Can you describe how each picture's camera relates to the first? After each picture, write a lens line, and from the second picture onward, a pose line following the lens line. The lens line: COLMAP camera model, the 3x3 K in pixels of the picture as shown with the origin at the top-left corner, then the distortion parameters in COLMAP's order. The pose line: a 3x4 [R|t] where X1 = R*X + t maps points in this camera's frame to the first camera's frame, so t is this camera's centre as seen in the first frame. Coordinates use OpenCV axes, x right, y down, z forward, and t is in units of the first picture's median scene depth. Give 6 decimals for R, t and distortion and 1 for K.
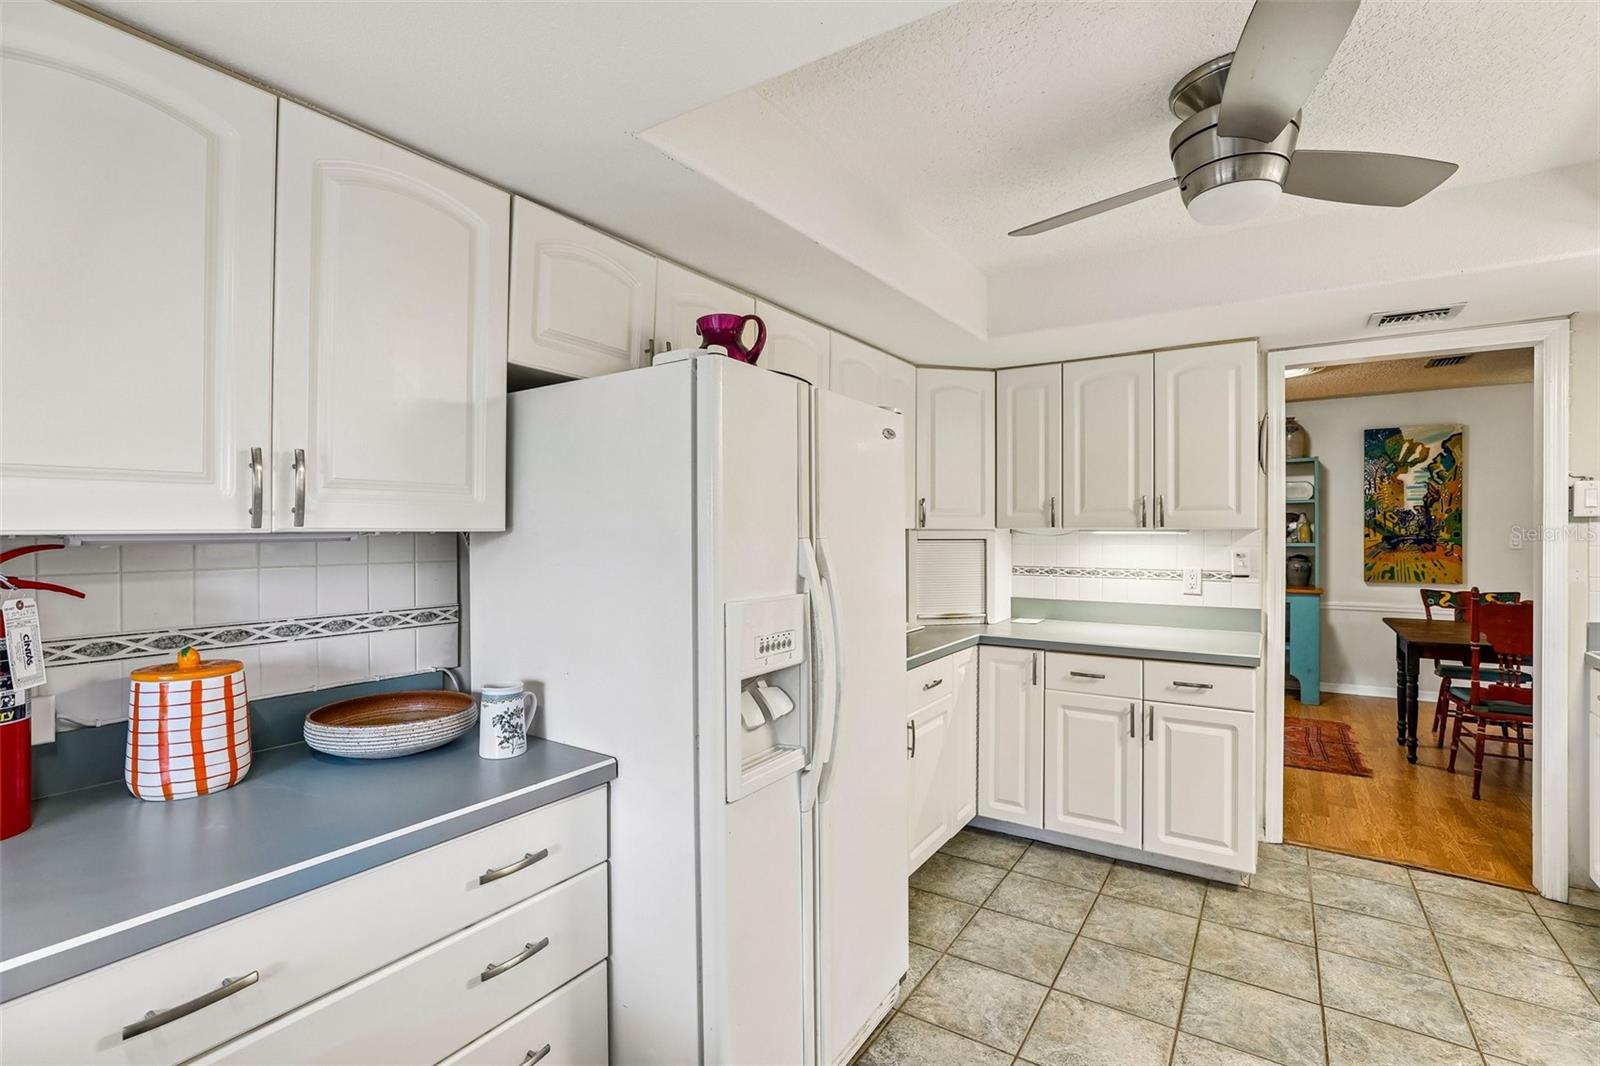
lens RADIAL K [[728.5, 0, 800.0], [0, 728.5, 533.0], [0, 0, 1]] dist [-0.035160, 0.000500]
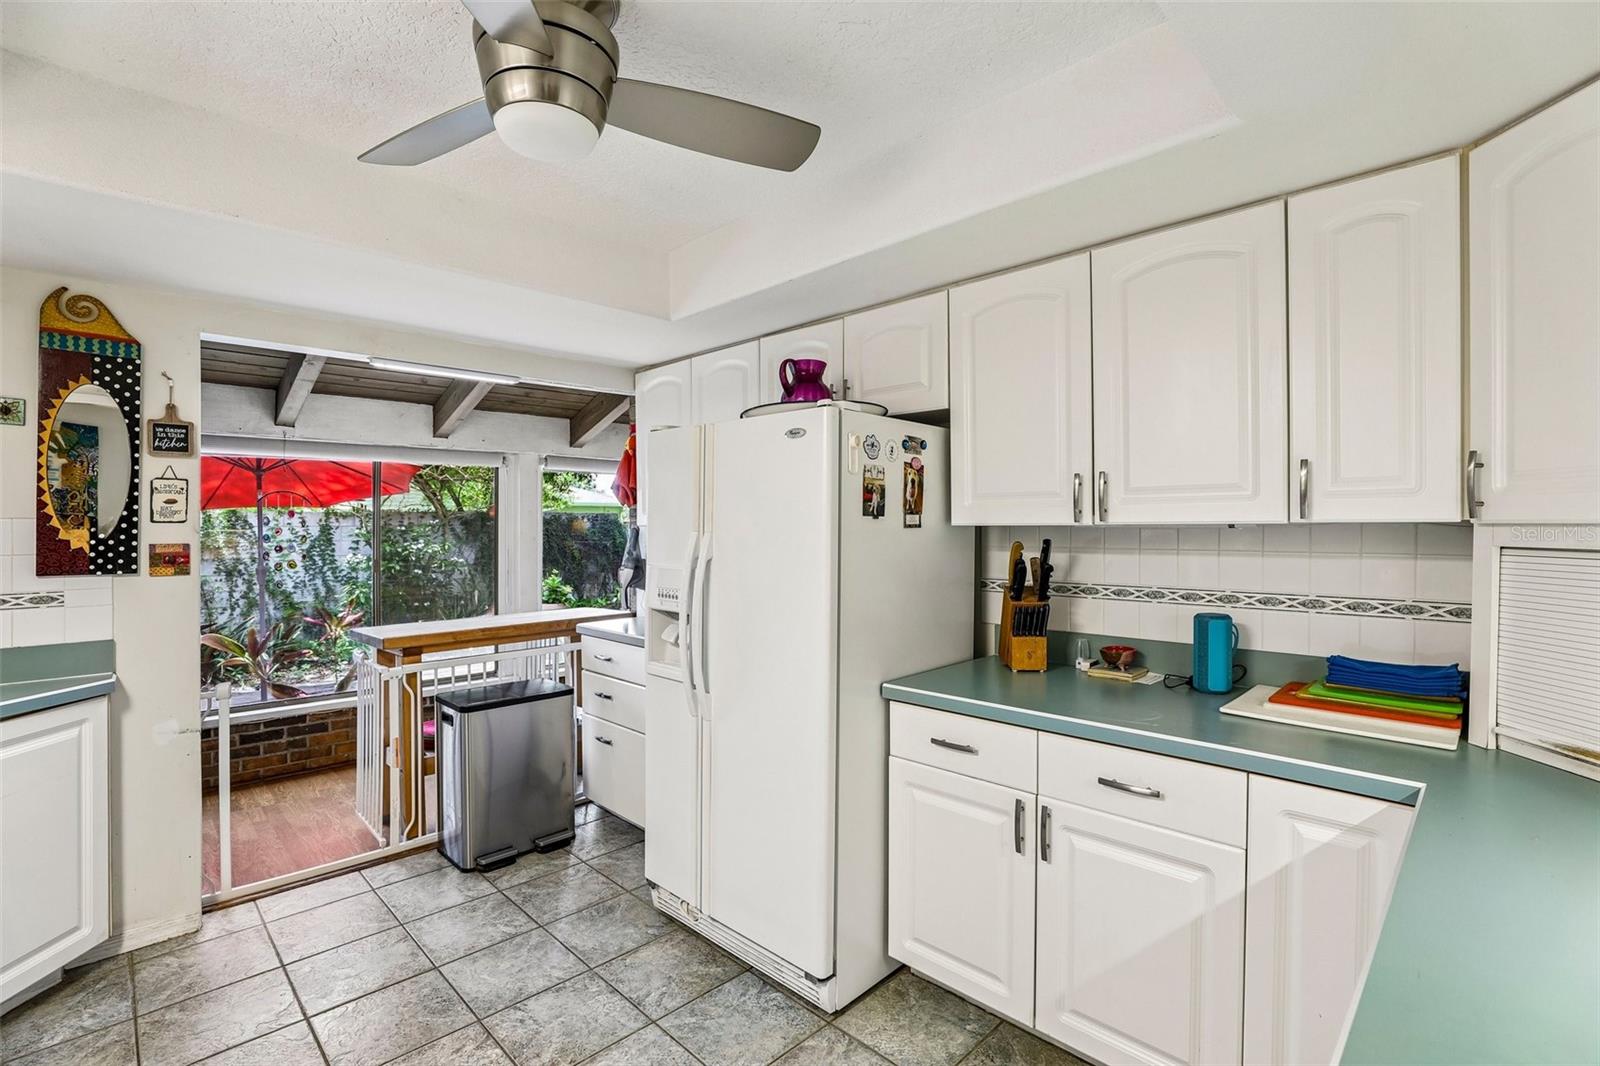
lens RADIAL K [[728.5, 0, 800.0], [0, 728.5, 533.0], [0, 0, 1]] dist [-0.035160, 0.000500]
pose [[-0.203959, 0.012056, -0.978905, 1.108391], [0.003084, 0.999927, 0.011672, -0.005708], [0.978975, -0.000638, -0.203981, 1.185819]]
